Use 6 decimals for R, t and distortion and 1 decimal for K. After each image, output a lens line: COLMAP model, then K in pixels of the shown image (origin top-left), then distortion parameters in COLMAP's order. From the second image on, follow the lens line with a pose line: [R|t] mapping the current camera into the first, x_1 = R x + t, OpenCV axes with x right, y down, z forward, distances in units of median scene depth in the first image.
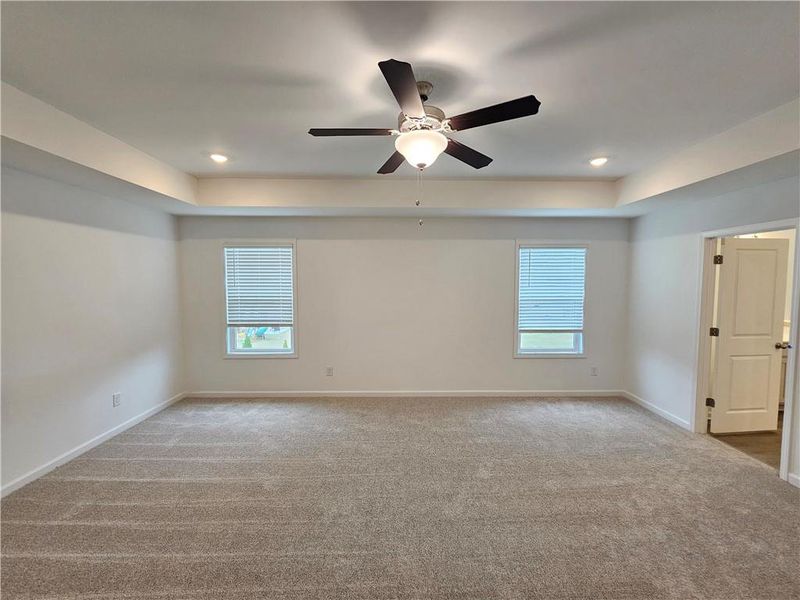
lens RADIAL K [[326.2, 0, 402.3], [0, 326.2, 298.3], [0, 0, 1]] dist [-0.001384, -0.000234]
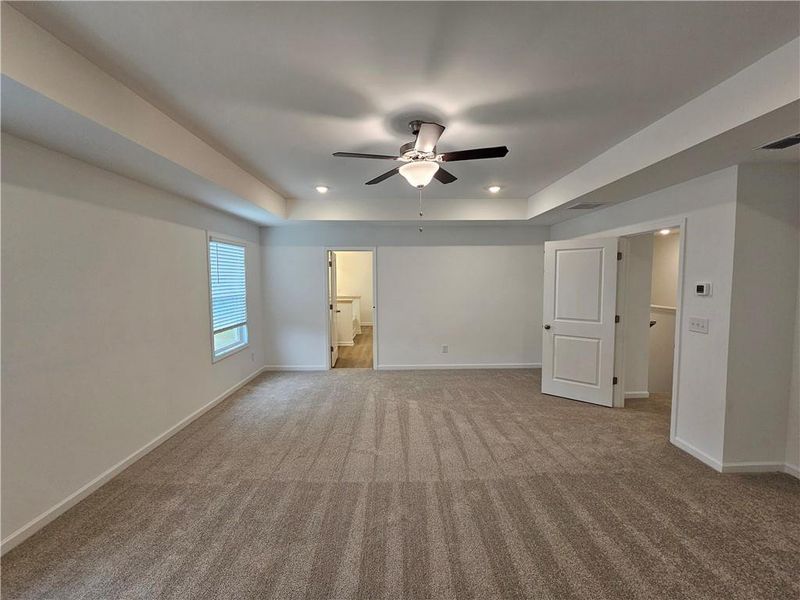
lens RADIAL K [[326.2, 0, 402.3], [0, 326.2, 298.3], [0, 0, 1]] dist [-0.001384, -0.000234]
pose [[0.004102, -0.065198, 0.997864, -0.554808], [0.060455, 0.996063, 0.064832, -0.021818], [-0.998163, 0.060060, 0.008027, 0.476694]]
